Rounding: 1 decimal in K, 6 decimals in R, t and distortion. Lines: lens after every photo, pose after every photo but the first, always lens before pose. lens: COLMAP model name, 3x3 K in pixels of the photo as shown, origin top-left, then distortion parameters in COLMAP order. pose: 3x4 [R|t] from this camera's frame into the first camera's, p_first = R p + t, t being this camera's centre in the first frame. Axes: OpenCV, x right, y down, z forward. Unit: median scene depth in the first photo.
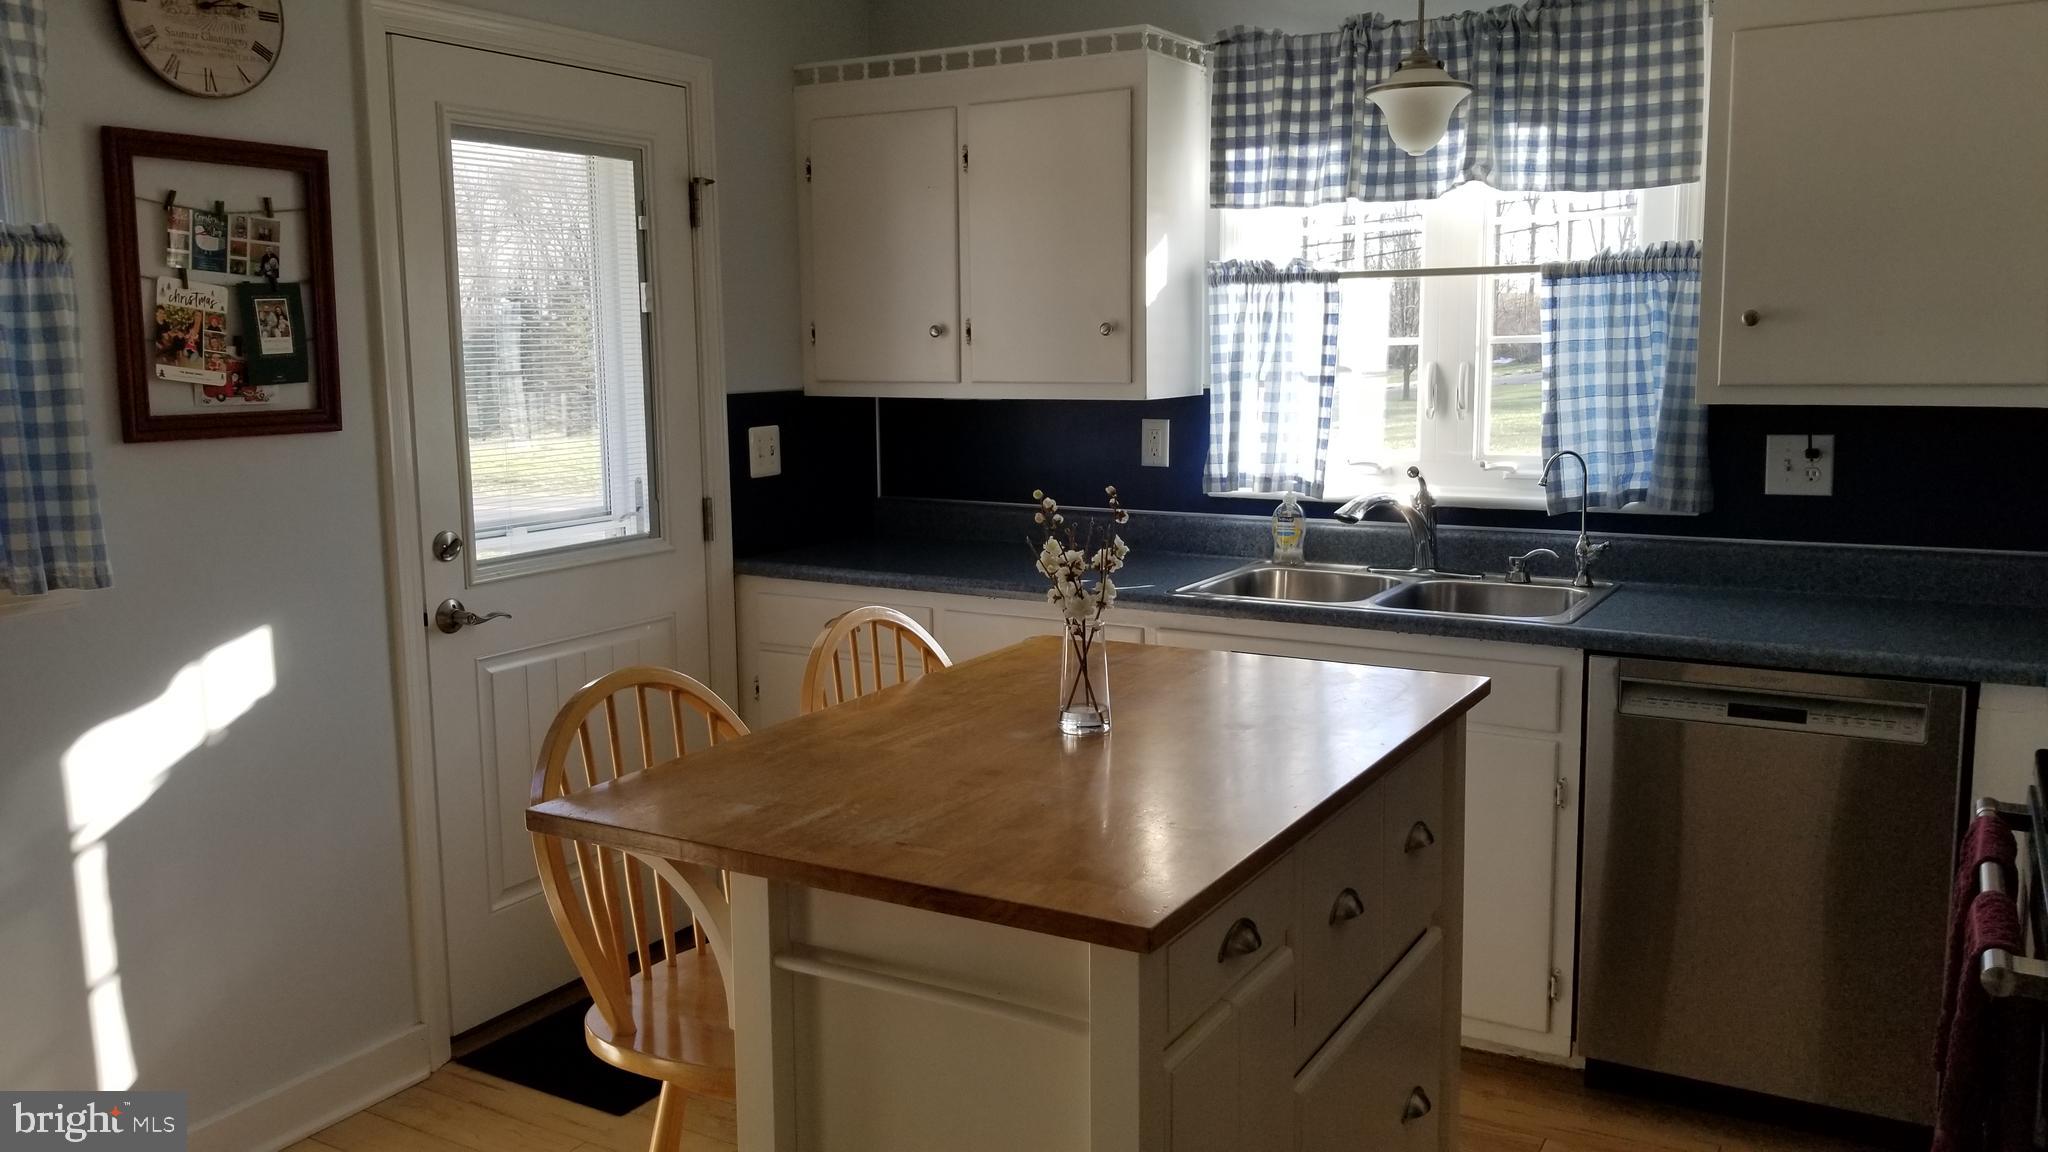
lens RADIAL K [[1646.4, 0, 1030.1], [0, 1646.4, 565.5], [0, 0, 1]] dist [0.103544, -0.261674]
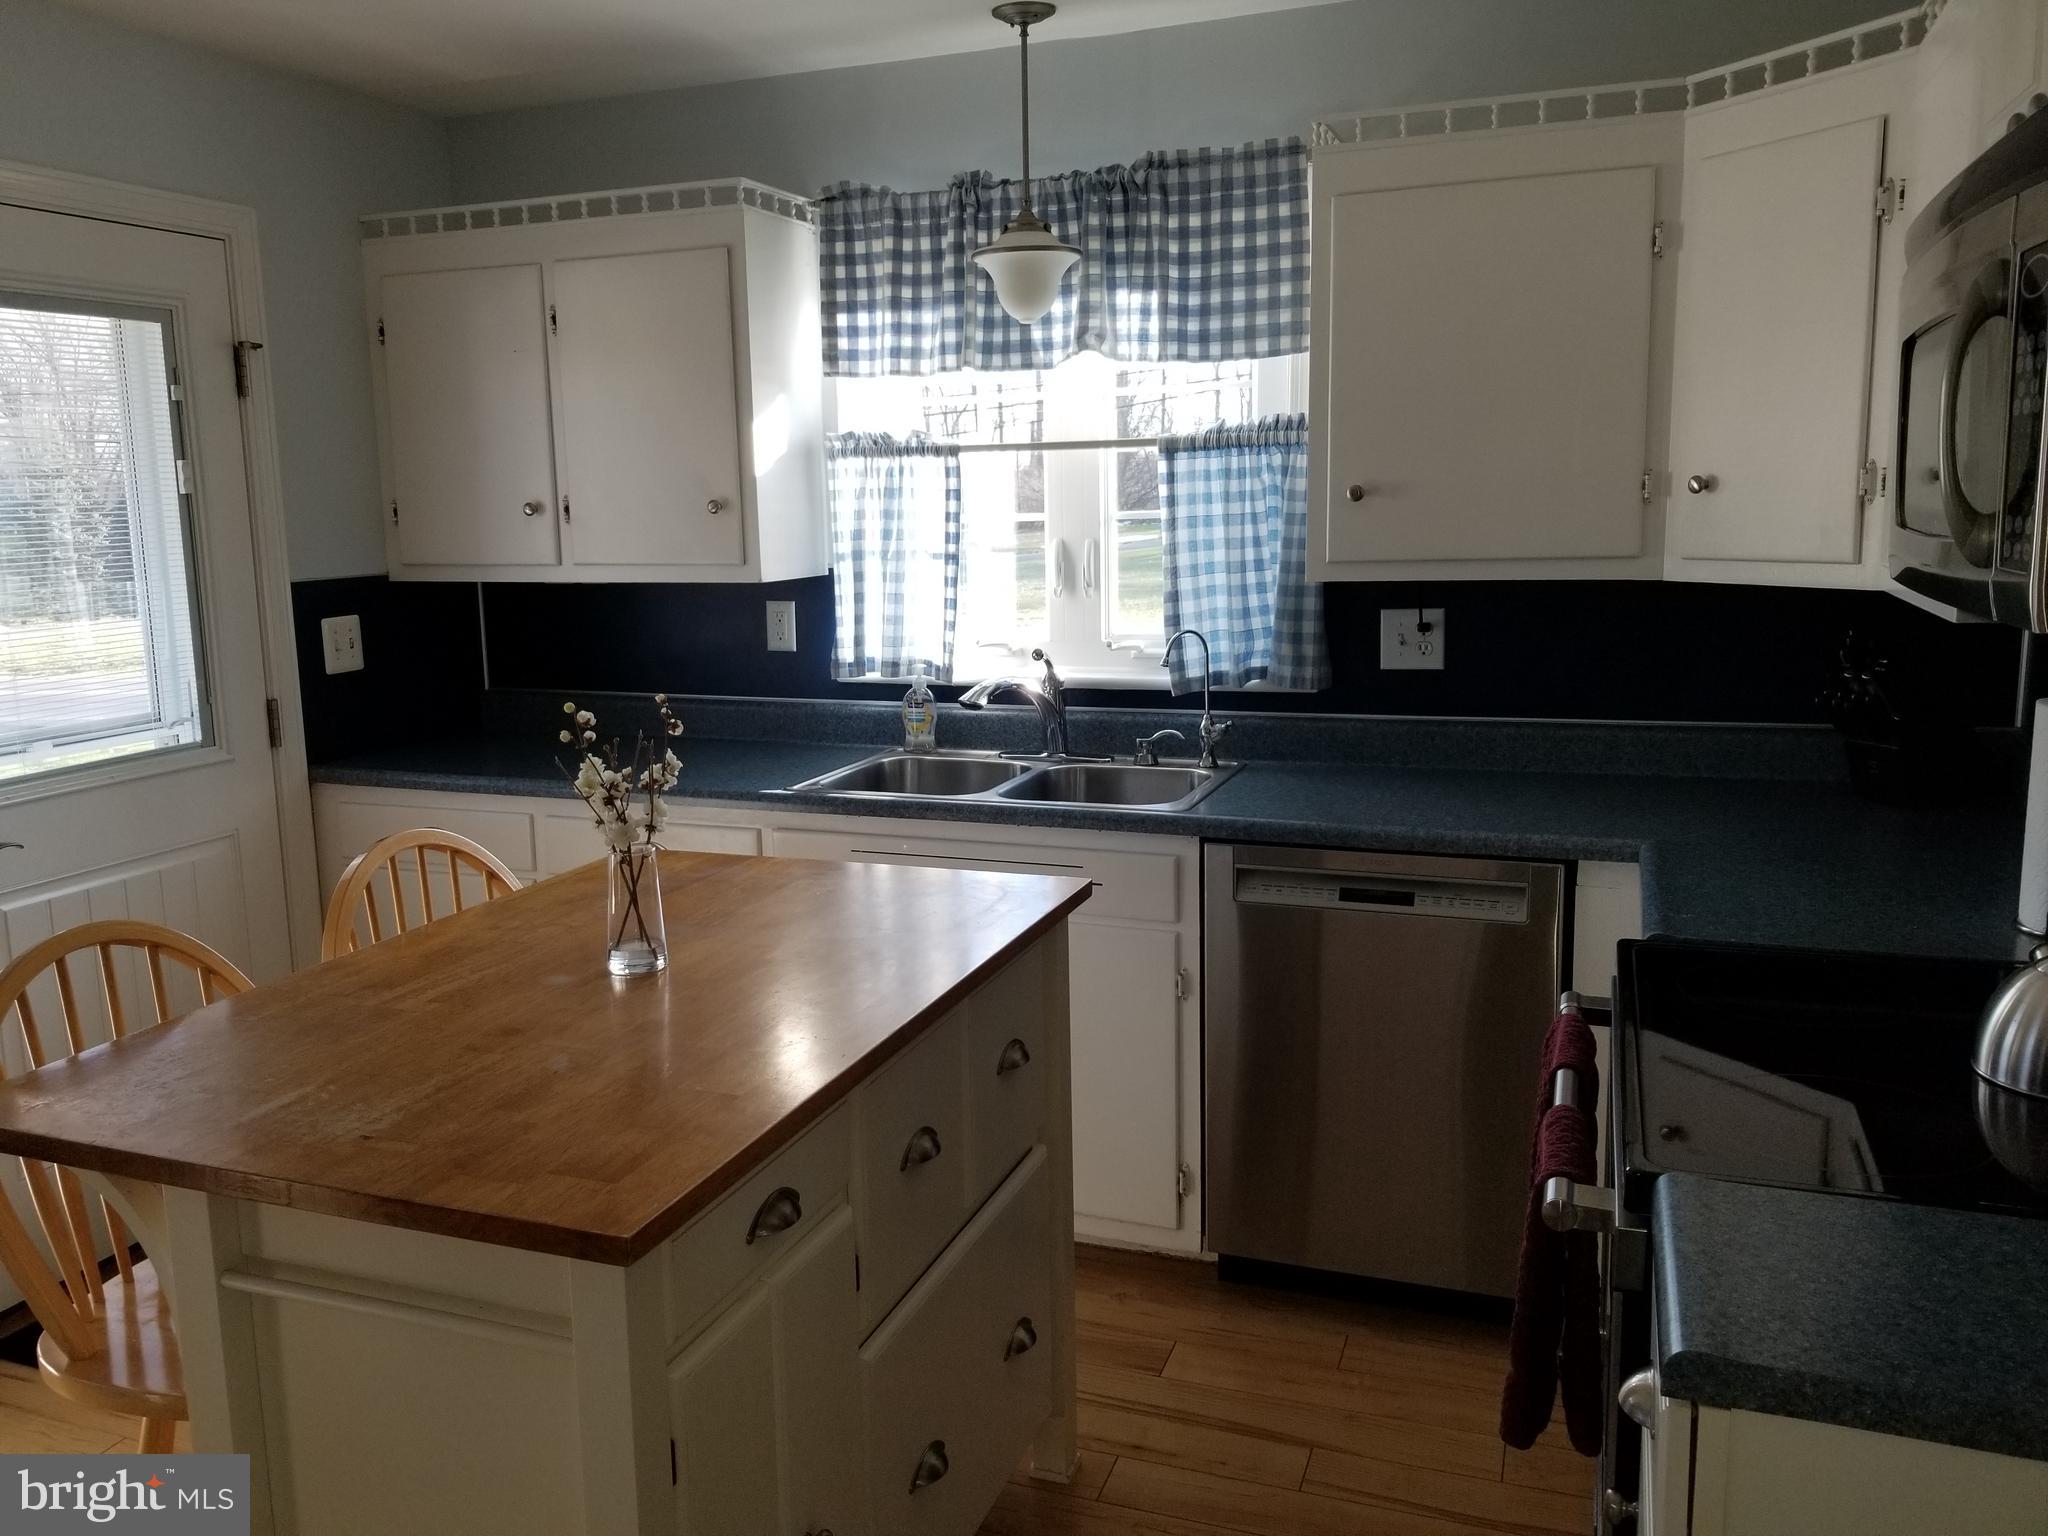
lens RADIAL K [[1634.6, 0, 999.7], [0, 1634.6, 769.4], [0, 0, 1]] dist [0.107694, -0.245909]
pose [[0.987804, -0.036022, 0.151476, 0.063723], [0.031916, 0.999057, 0.029449, -0.018643], [-0.152394, -0.024256, 0.988022, 0.059669]]
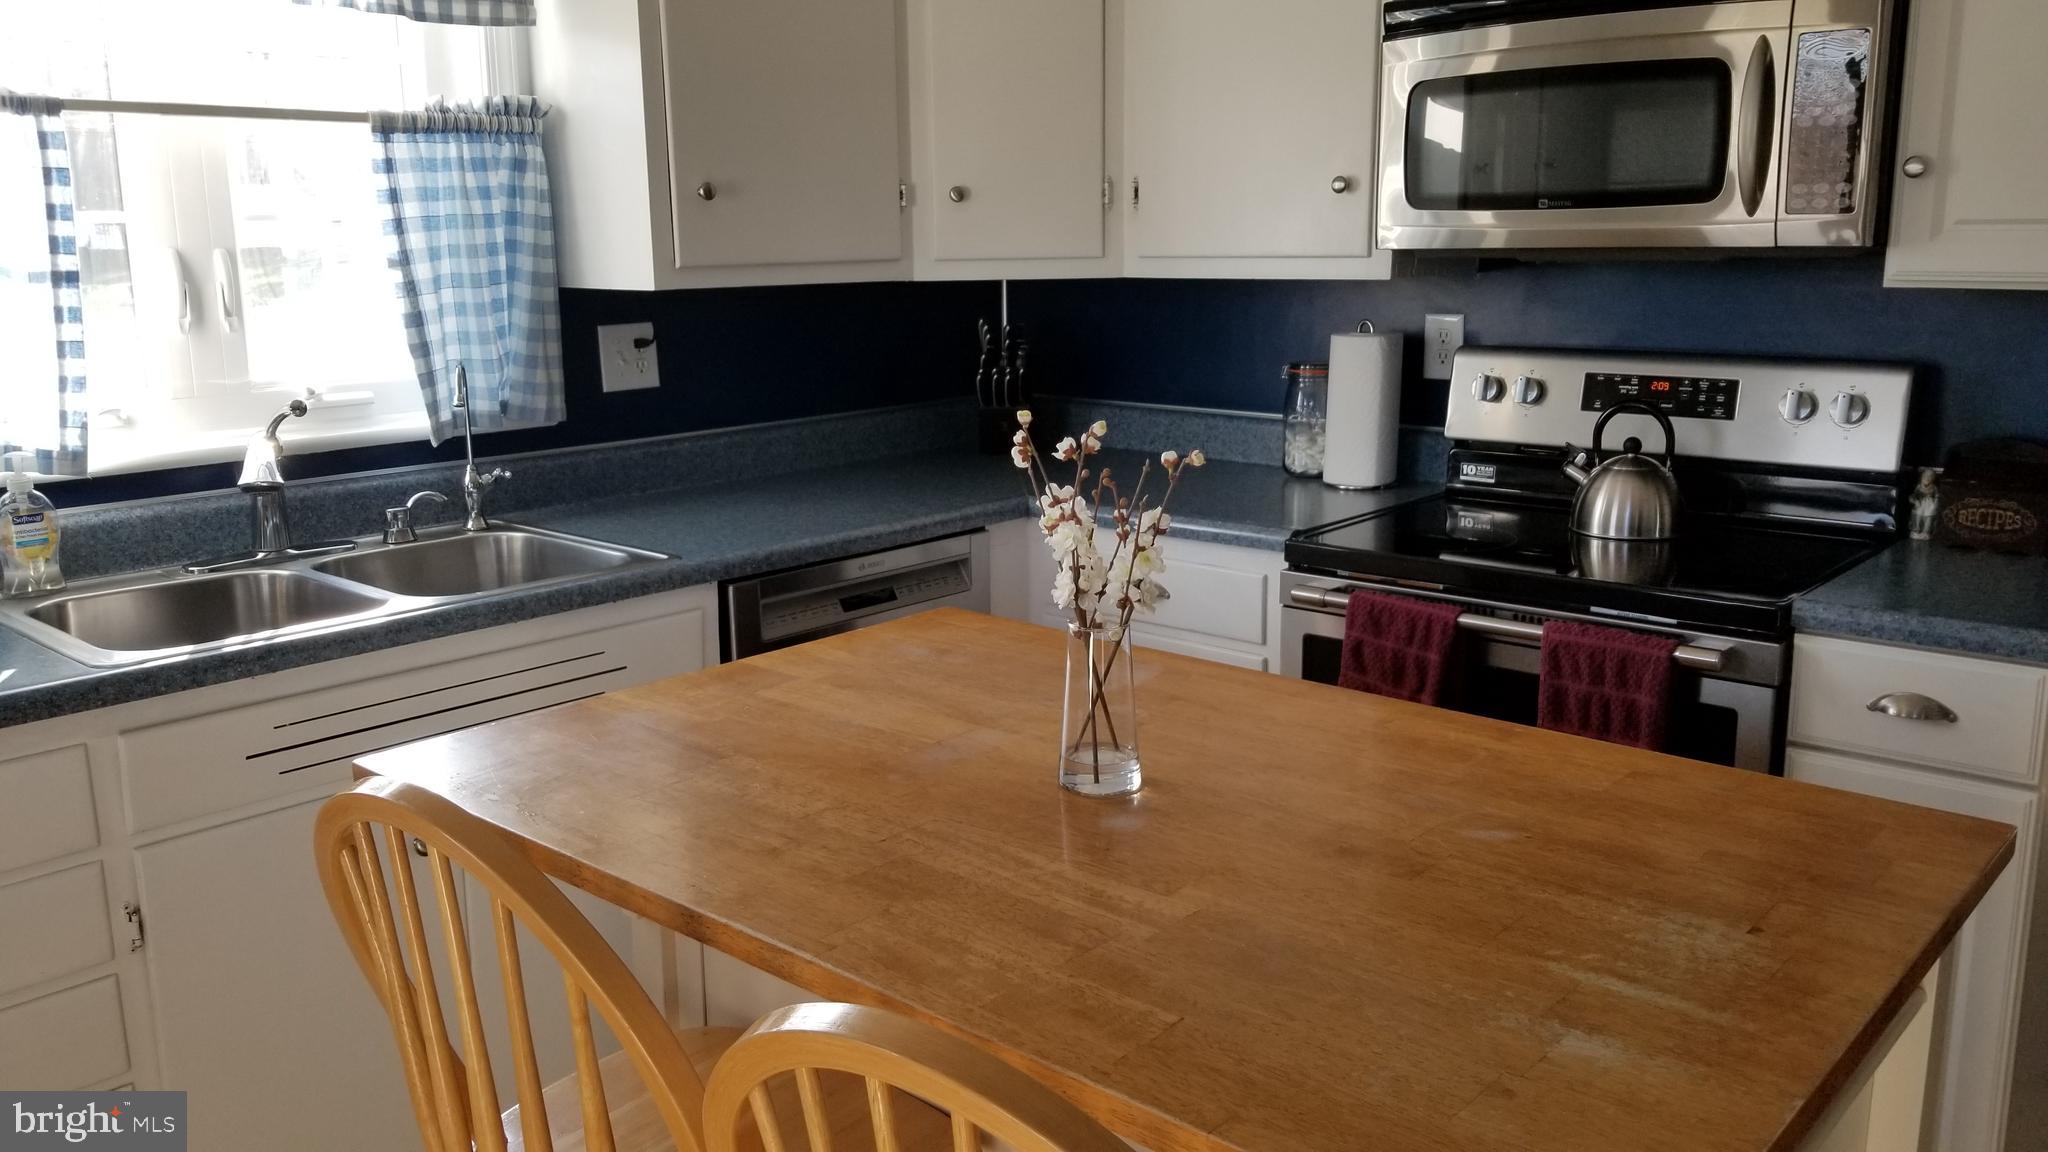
lens RADIAL K [[1614.6, 0, 1024.0], [0, 1614.6, 576.0], [0, 0, 1]] dist [0.059177, -0.120353]
pose [[0.176846, -0.196284, 0.964468, -0.379929], [0.140068, 0.974958, 0.172735, -0.064055], [-0.974221, 0.104544, 0.199910, 0.593826]]
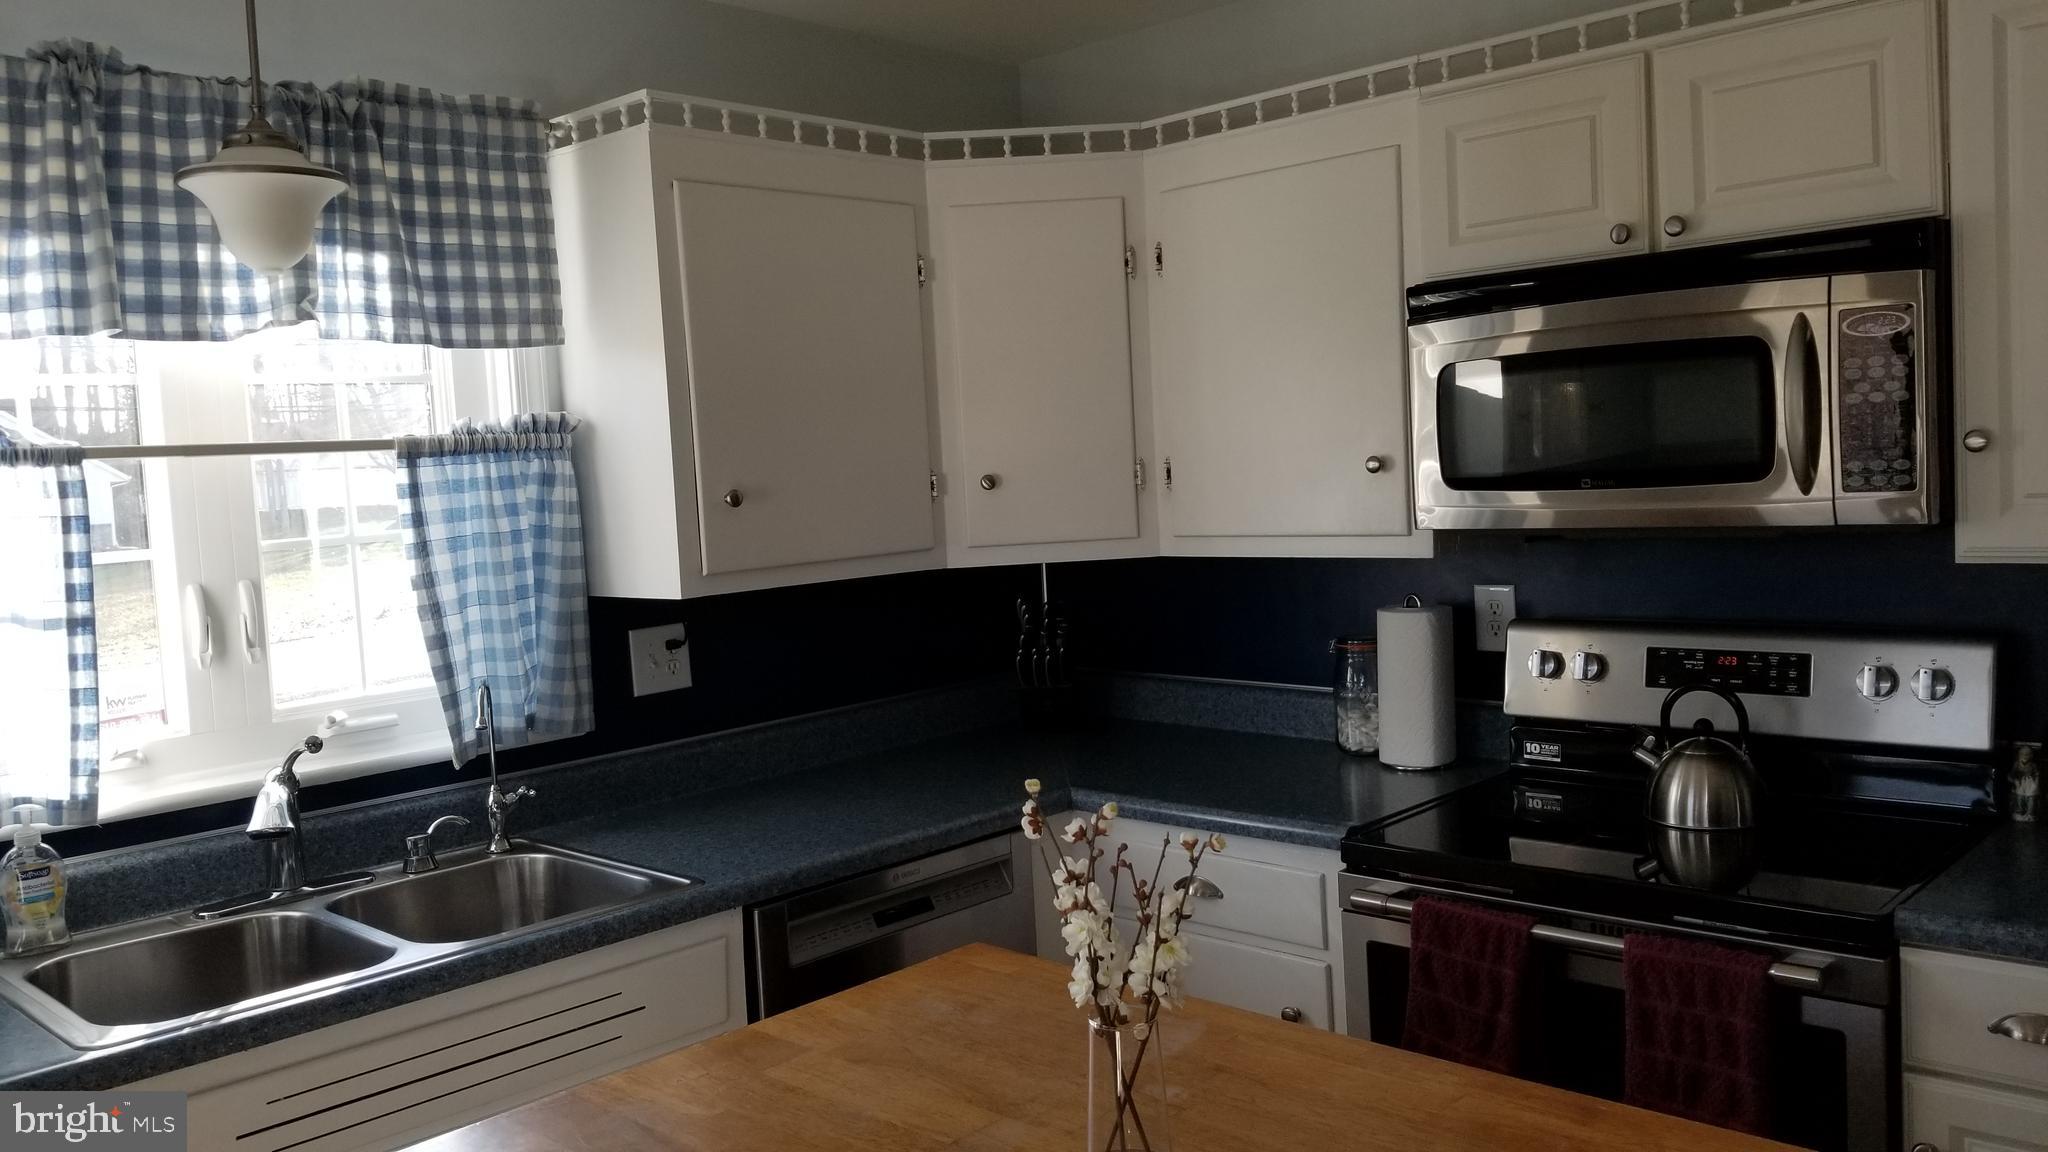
lens RADIAL K [[1614.6, 0, 1024.0], [0, 1614.6, 576.0], [0, 0, 1]] dist [0.059177, -0.120353]
pose [[0.211334, -0.068901, 0.974982, -0.345653], [0.180890, 0.983038, 0.030261, -0.092507], [-0.960530, 0.169969, 0.220212, 0.581666]]
